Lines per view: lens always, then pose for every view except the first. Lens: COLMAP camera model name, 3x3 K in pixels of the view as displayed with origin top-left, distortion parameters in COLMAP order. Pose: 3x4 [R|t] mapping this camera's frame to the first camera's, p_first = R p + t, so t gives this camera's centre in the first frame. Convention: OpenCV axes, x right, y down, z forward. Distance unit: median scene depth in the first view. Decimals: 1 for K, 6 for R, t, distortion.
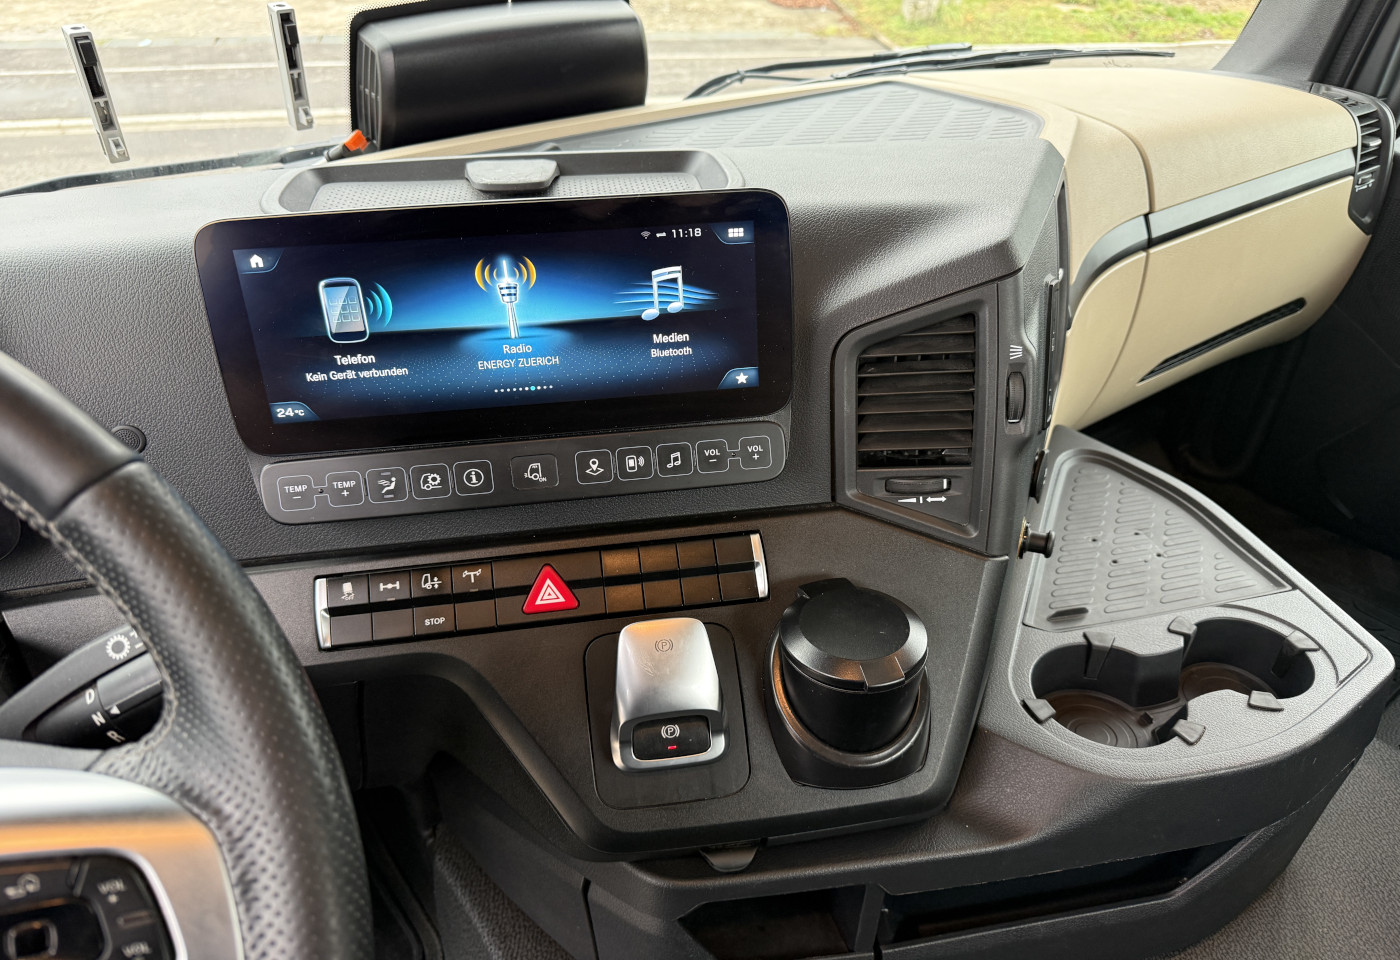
lens RADIAL K [[978.9, 0, 682.7], [0, 978.9, 580.9], [0, 0, 1]] dist [0.022046, -0.028846]
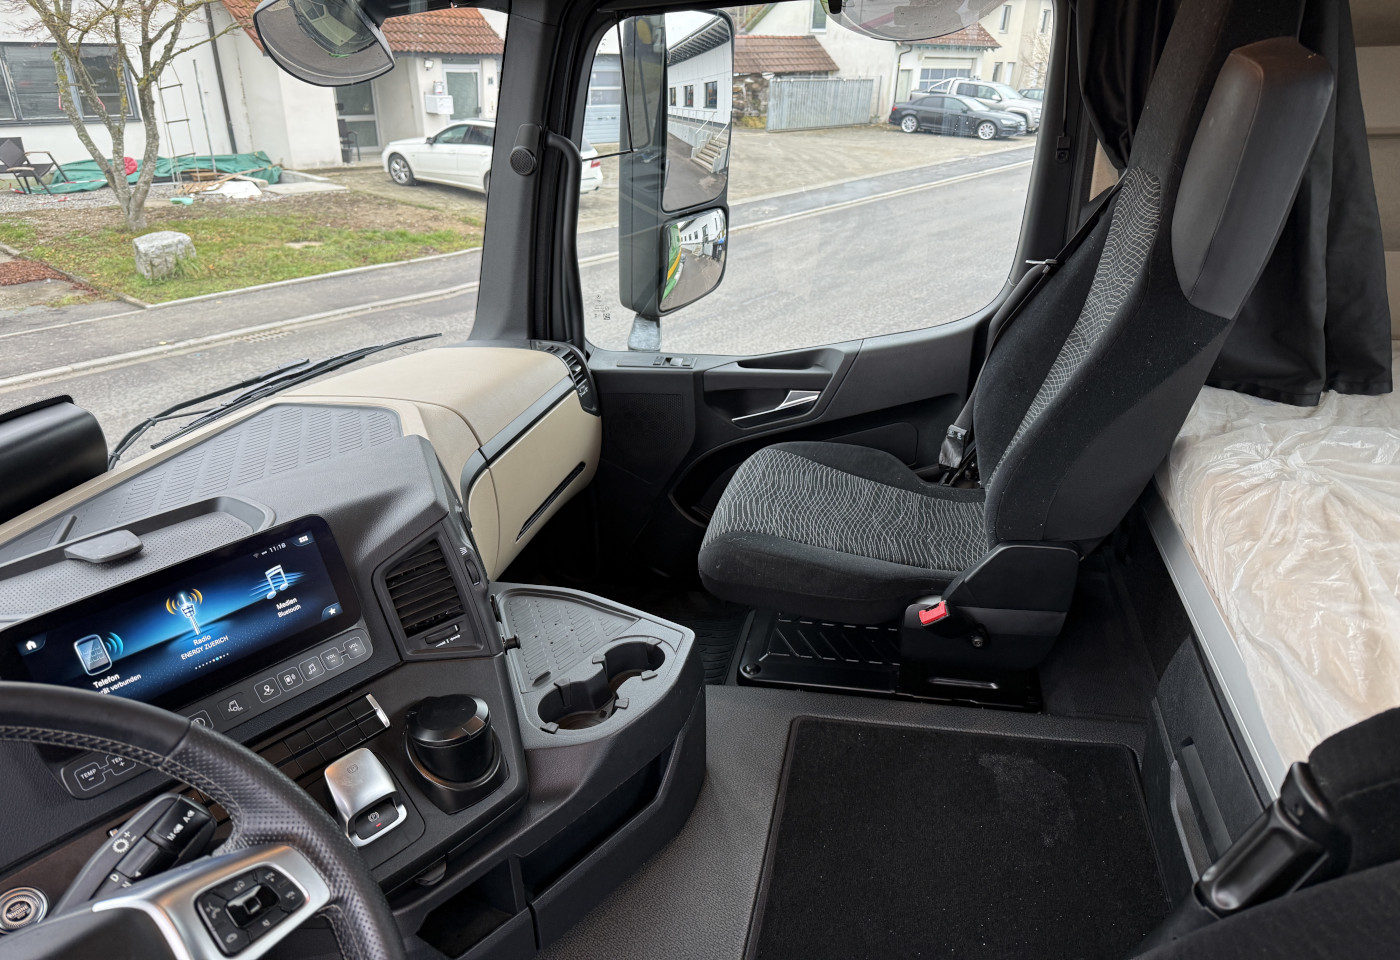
lens RADIAL K [[978.9, 0, 673.2], [0, 978.9, 547.6], [0, 0, 1]] dist [0.022046, -0.028846]
pose [[0.772335, -0.306594, 0.556326, -0.382770], [0.425068, 0.900270, -0.093970, 0.107432], [-0.472033, 0.309053, 0.825634, -0.724068]]
